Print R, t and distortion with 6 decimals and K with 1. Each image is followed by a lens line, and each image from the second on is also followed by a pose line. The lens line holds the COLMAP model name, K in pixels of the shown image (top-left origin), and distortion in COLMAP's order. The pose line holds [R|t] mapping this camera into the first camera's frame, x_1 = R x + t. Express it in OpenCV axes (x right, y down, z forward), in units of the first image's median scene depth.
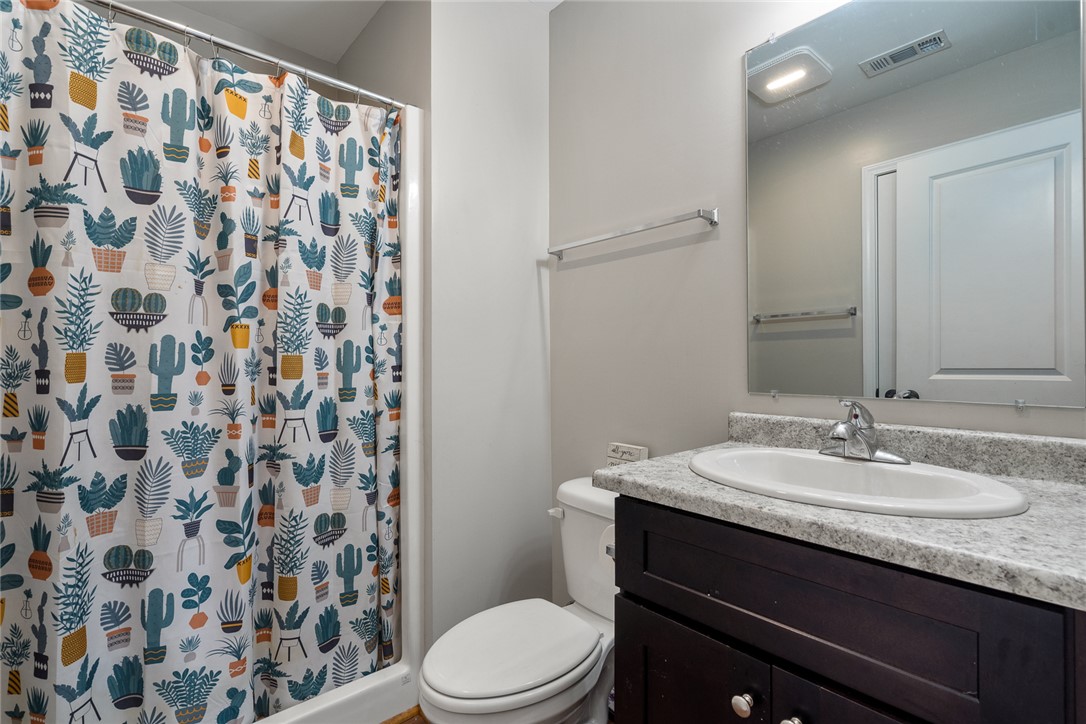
lens RADIAL K [[497.8, 0, 539.3], [0, 497.8, 359.0], [0, 0, 1]] dist [-0.004816, 0.003342]
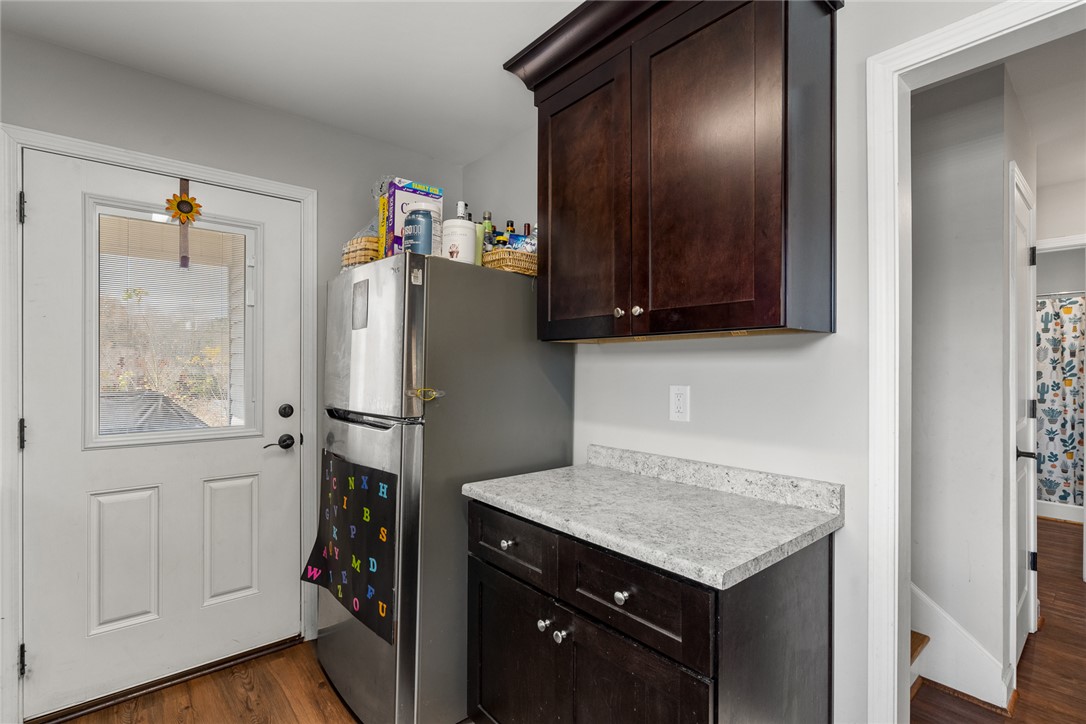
lens RADIAL K [[497.8, 0, 545.1], [0, 497.8, 365.9], [0, 0, 1]] dist [-0.004816, 0.003342]
pose [[-0.013258, 0.002034, -0.999910, 2.699188], [0.001955, 0.999996, 0.002008, -0.170318], [0.999910, -0.001928, -0.013262, -2.377617]]
